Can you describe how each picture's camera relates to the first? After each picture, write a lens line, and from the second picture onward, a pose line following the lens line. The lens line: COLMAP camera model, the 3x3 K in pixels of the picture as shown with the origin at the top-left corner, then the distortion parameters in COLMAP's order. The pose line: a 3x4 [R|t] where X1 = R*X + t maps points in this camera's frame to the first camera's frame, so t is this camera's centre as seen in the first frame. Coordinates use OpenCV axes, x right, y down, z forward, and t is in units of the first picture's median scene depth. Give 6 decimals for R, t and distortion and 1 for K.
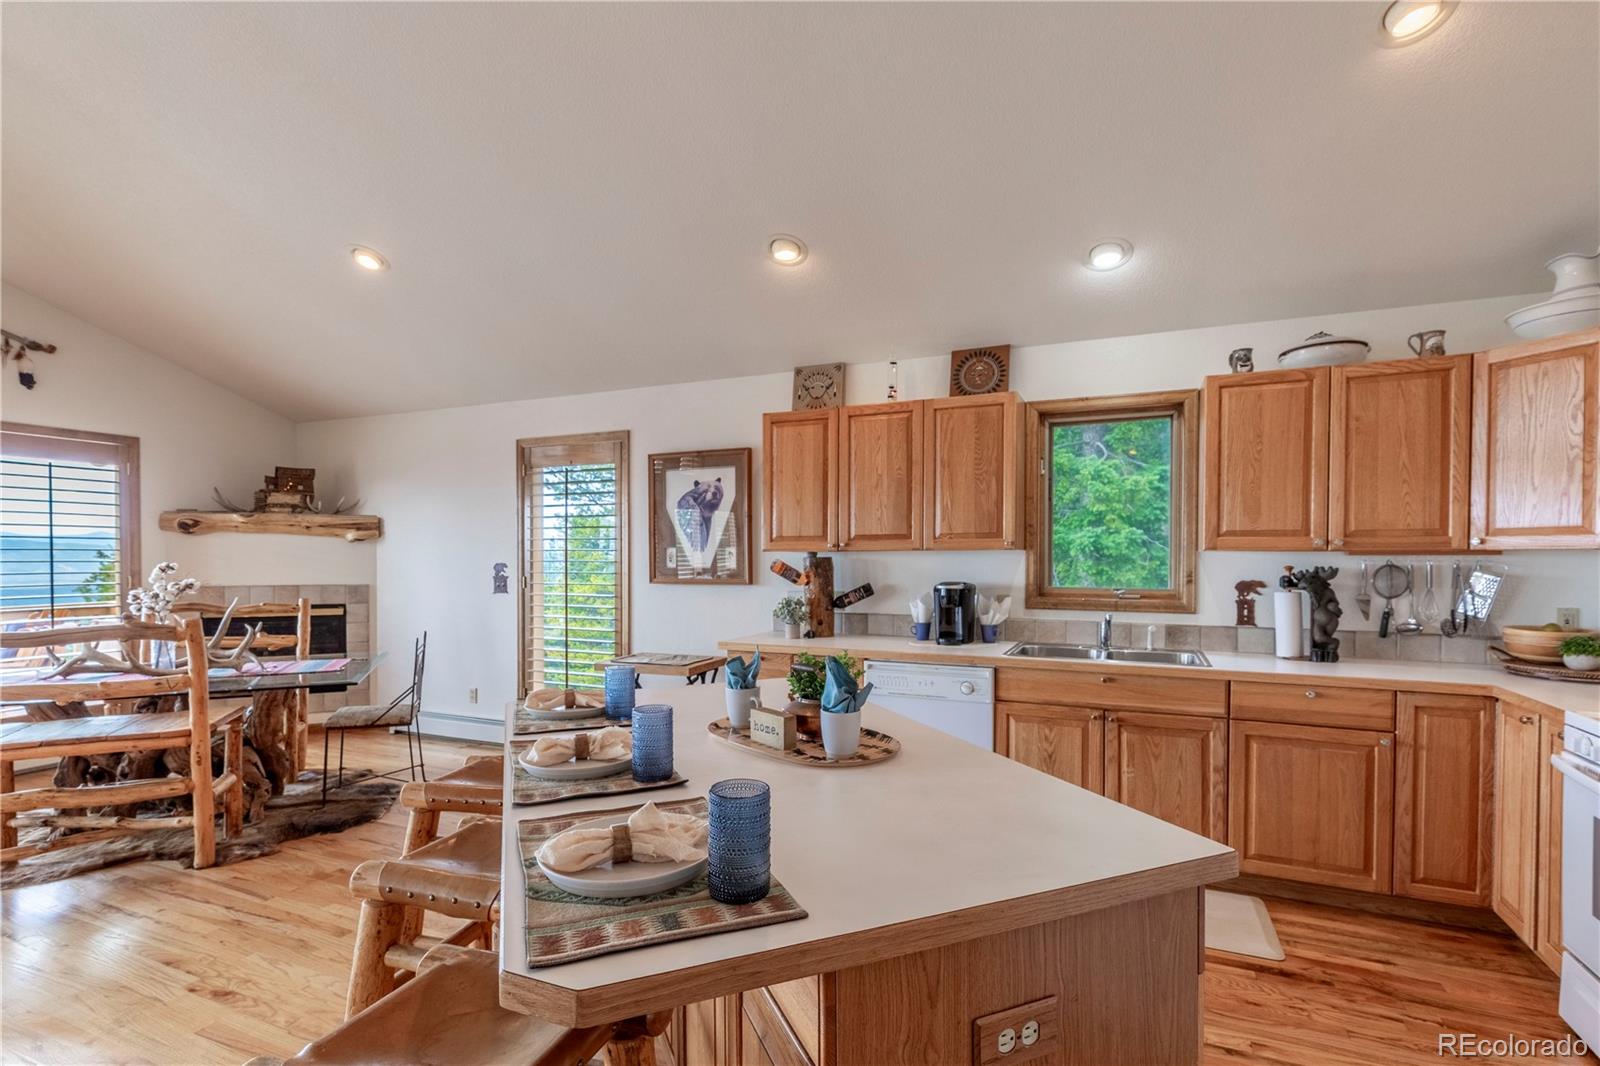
lens RADIAL K [[750.9, 0, 801.6], [0, 750.9, 570.7], [0, 0, 1]] dist [0.006757, -0.001676]
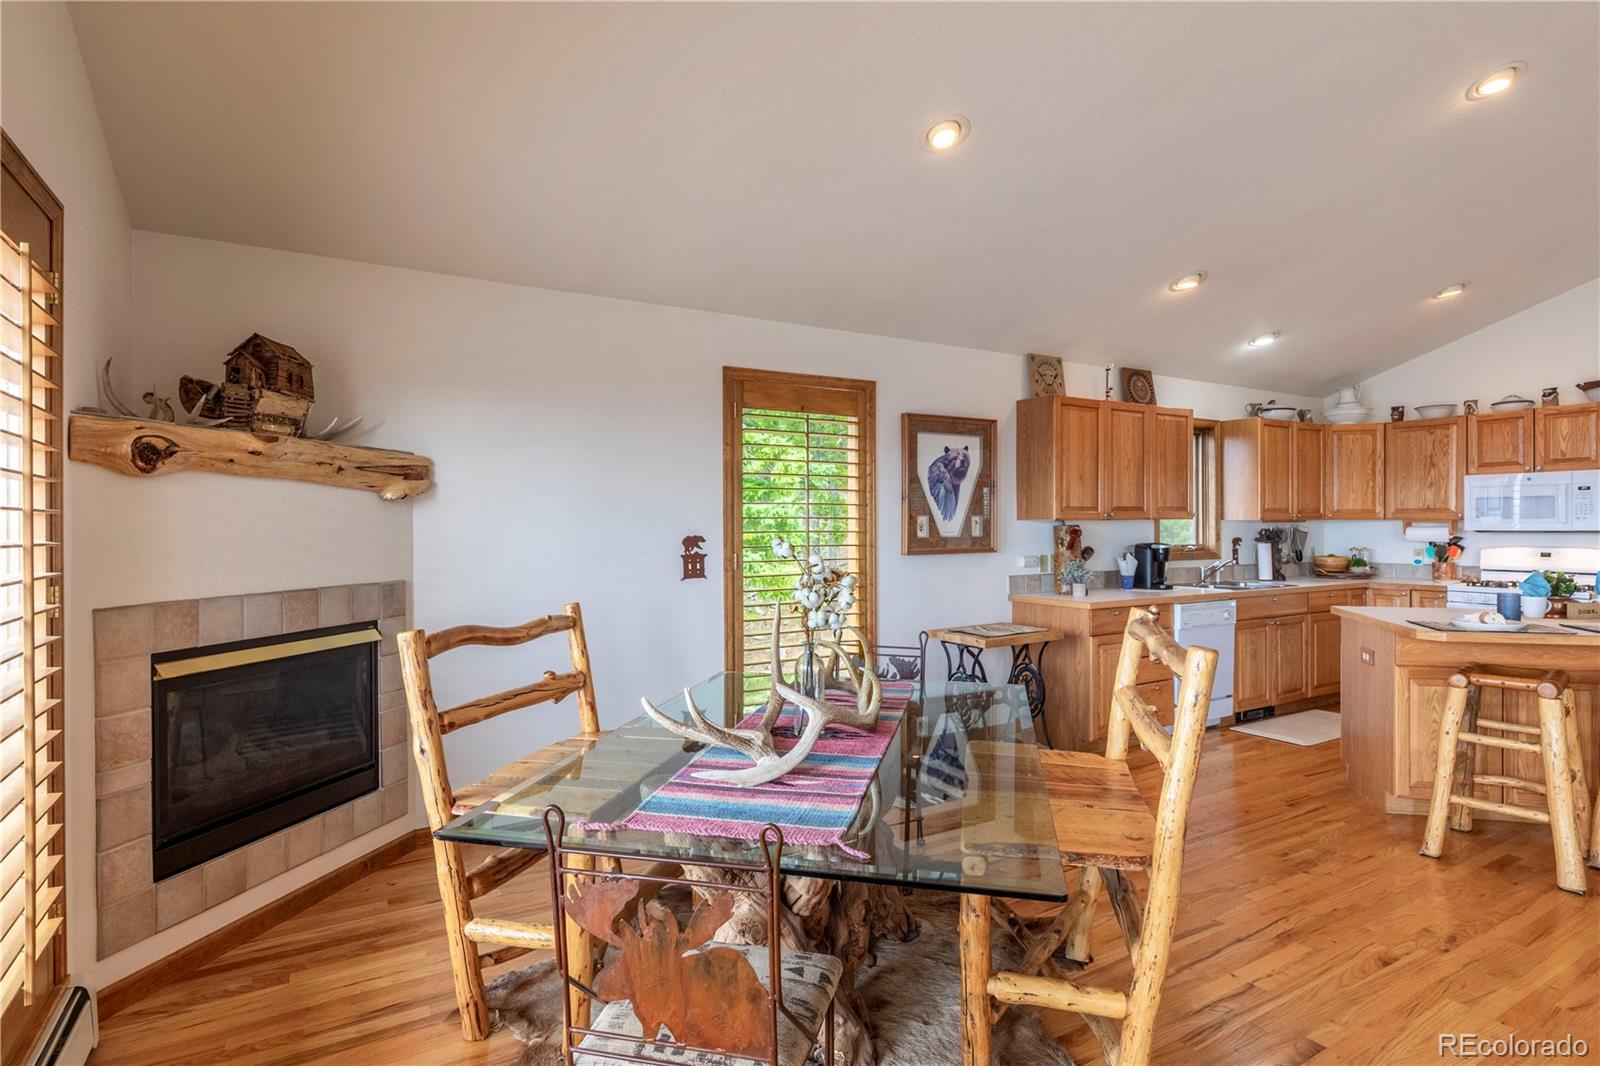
lens RADIAL K [[820.0, 0, 800.8], [0, 820.0, 528.4], [0, 0, 1]] dist [-0.003083, -0.000251]
pose [[0.583860, -0.006867, 0.811825, -1.364819], [0.019538, 0.999793, -0.005594, -0.015234], [-0.811619, 0.019127, 0.583874, 0.662351]]
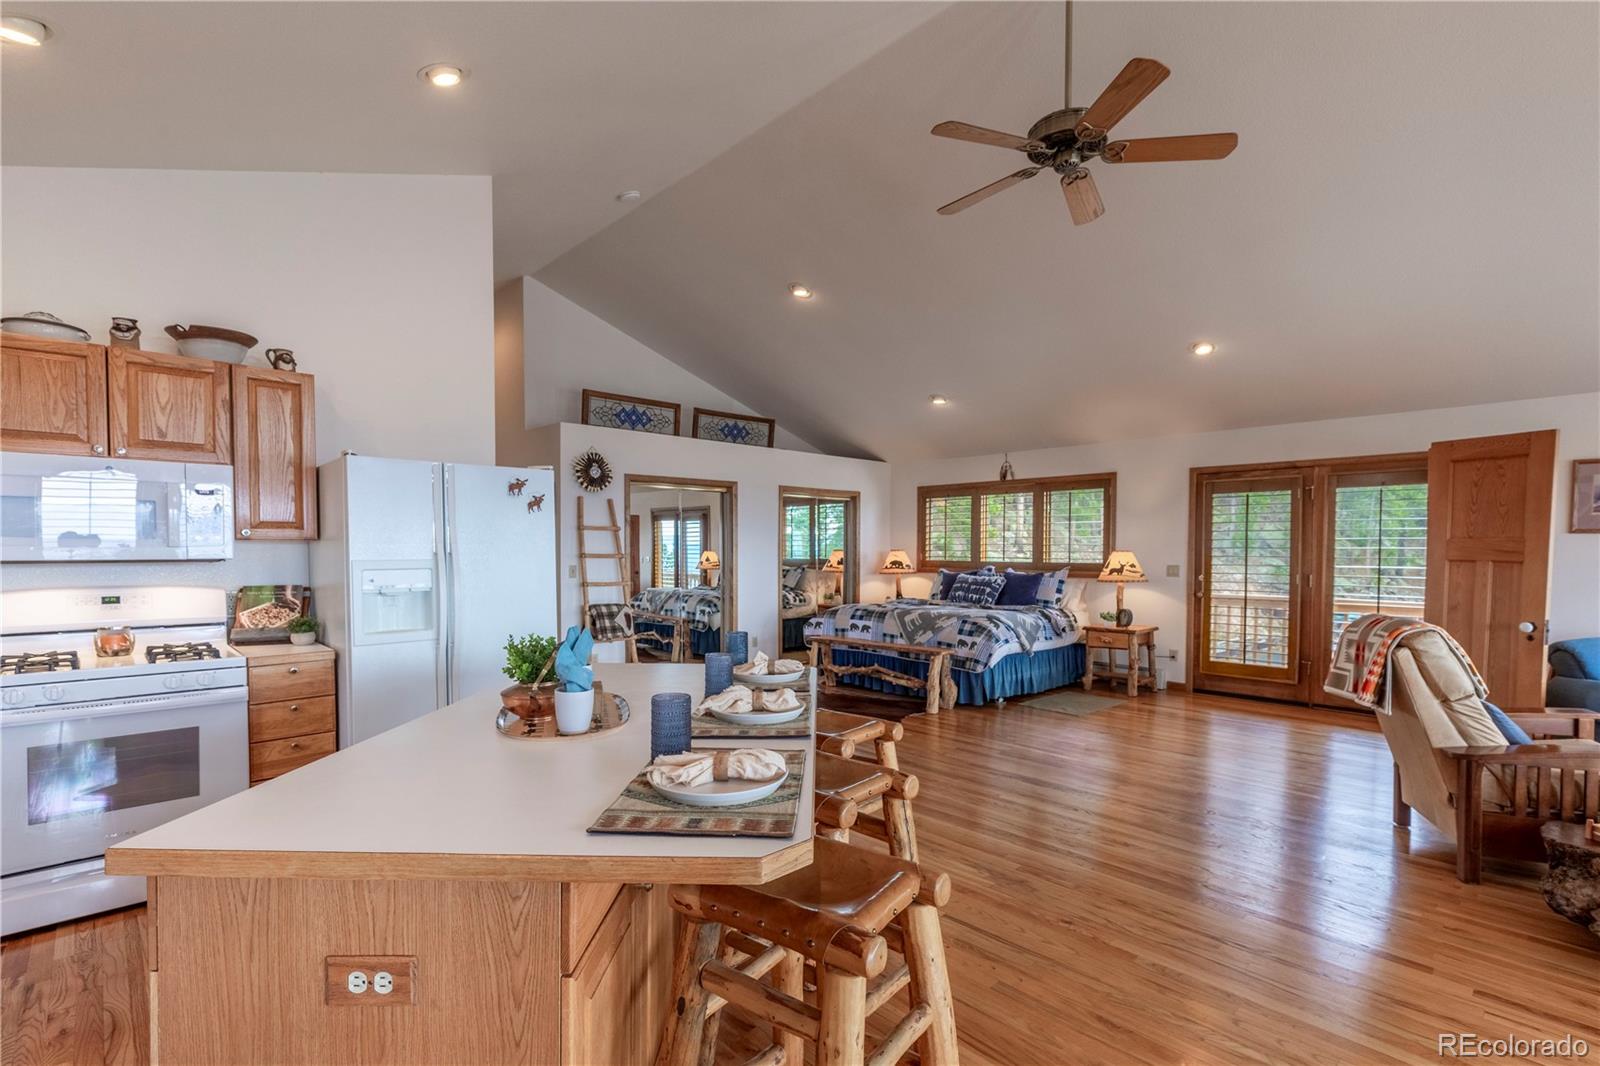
lens RADIAL K [[733.1, 0, 811.9], [0, 733.1, 569.9], [0, 0, 1]] dist [0.005712, 0.000358]
pose [[-0.924200, -0.015097, 0.381610, -0.348180], [0.003173, 0.998880, 0.047202, -0.017131], [-0.381896, 0.044835, -0.923117, 0.883712]]
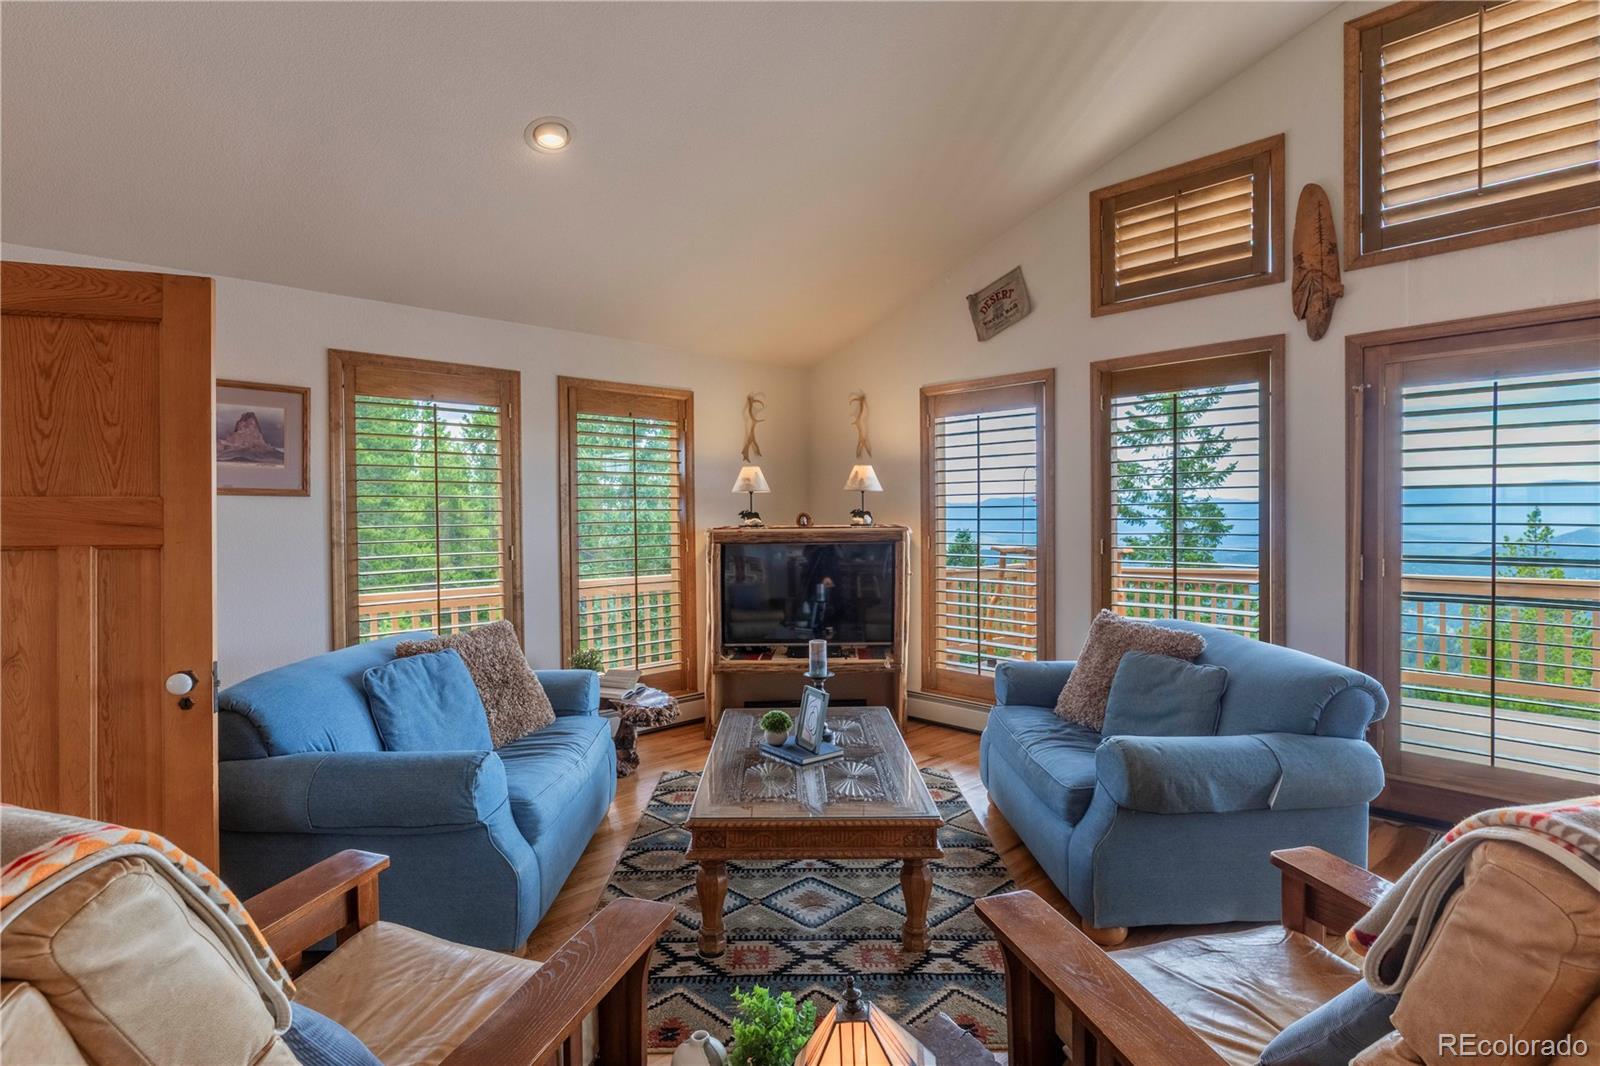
lens RADIAL K [[820.0, 0, 800.8], [0, 820.0, 528.4], [0, 0, 1]] dist [-0.003083, -0.000251]
pose [[-0.382874, 0.016707, -0.923649, -0.543309], [-0.007473, 0.999748, 0.021181, -0.002417], [0.923770, 0.015012, -0.382653, 0.118709]]
